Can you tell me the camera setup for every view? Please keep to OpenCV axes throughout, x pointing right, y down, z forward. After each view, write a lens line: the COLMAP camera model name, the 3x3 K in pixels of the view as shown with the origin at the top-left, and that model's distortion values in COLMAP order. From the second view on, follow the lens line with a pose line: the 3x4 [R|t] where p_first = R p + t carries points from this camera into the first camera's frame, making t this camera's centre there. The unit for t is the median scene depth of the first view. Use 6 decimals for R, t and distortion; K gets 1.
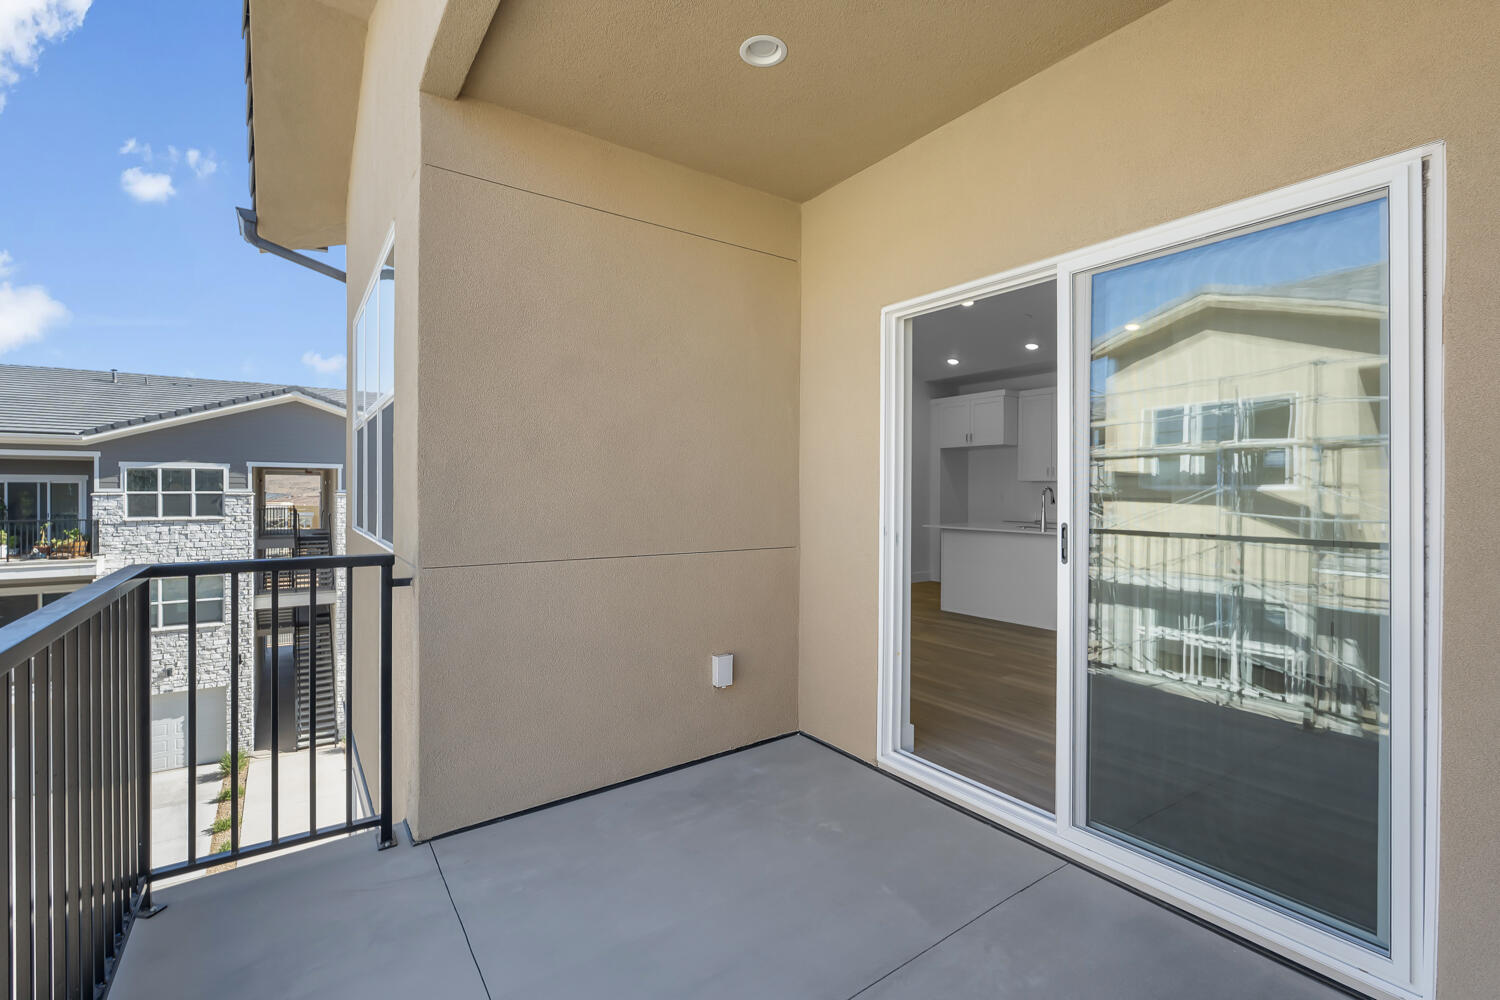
lens RADIAL K [[661.9, 0, 756.7], [0, 661.9, 495.7], [0, 0, 1]] dist [-0.000667, -0.000236]
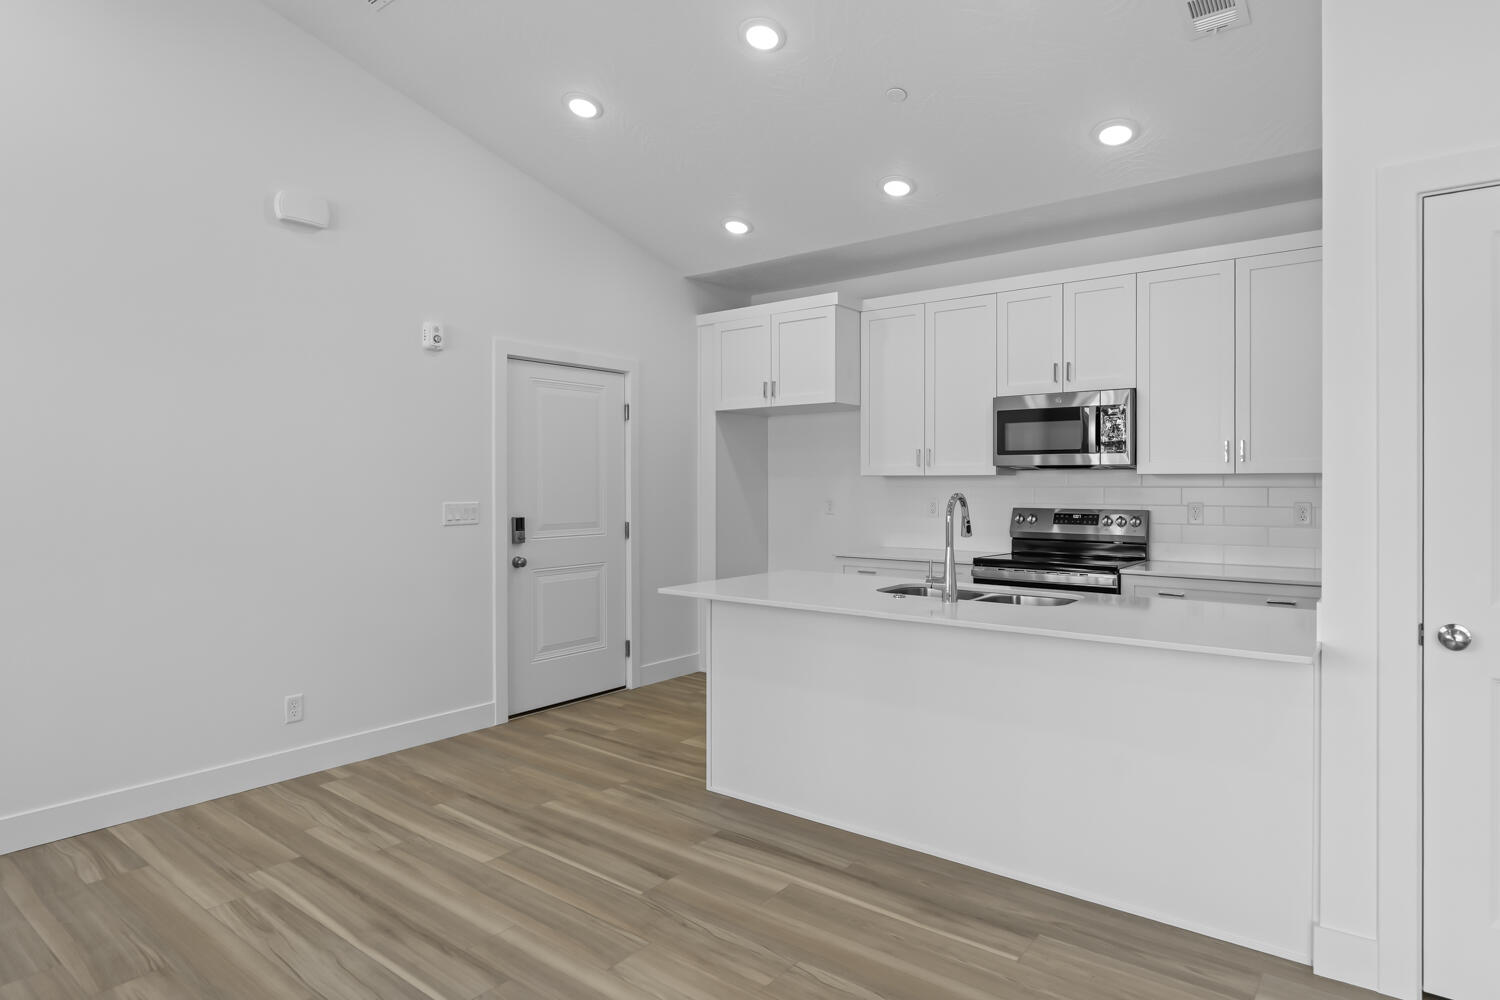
lens RADIAL K [[851.3, 0, 750.0], [0, 851.3, 500.0], [0, 0, 1]] dist [0.000276, 0.000129]
pose [[0.961201, -0.005829, 0.275788, 0.131006], [0.003097, 0.999942, 0.010338, -0.010851], [-0.275833, -0.009083, 0.961163, 0.391049]]
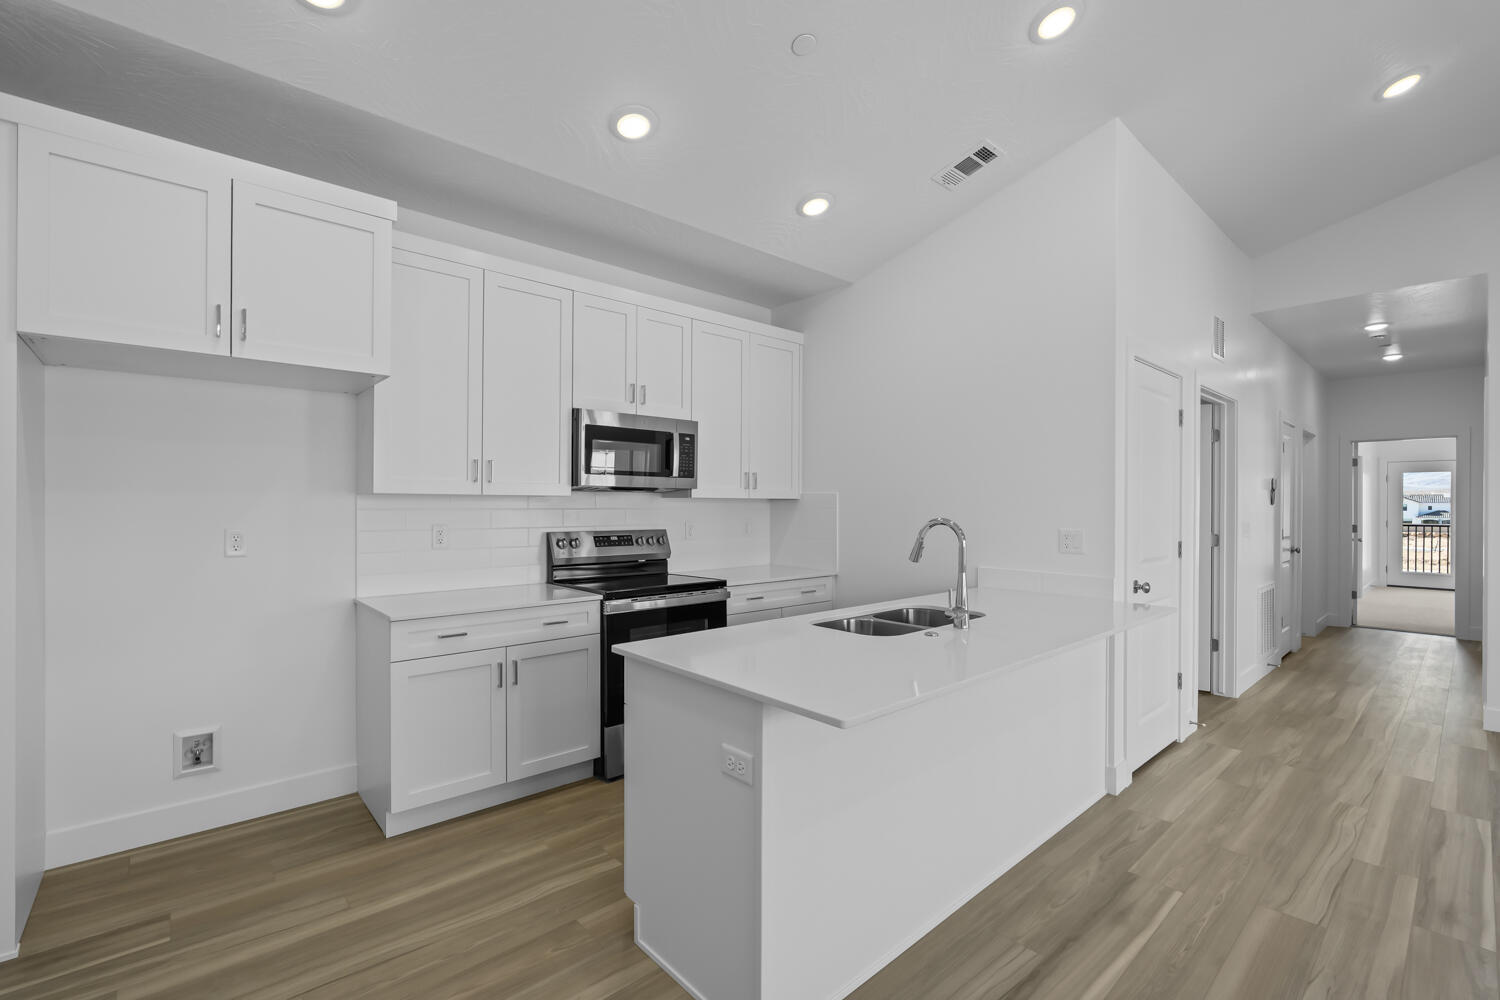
lens RADIAL K [[668.1, 0, 781.6], [0, 668.1, 492.1], [0, 0, 1]] dist [0.028333, 0.000382]
pose [[-0.142977, 0.015412, 0.989606, 0.038900], [0.001202, 0.999881, -0.015398, -0.016993], [-0.989725, -0.001012, -0.142978, 0.820214]]
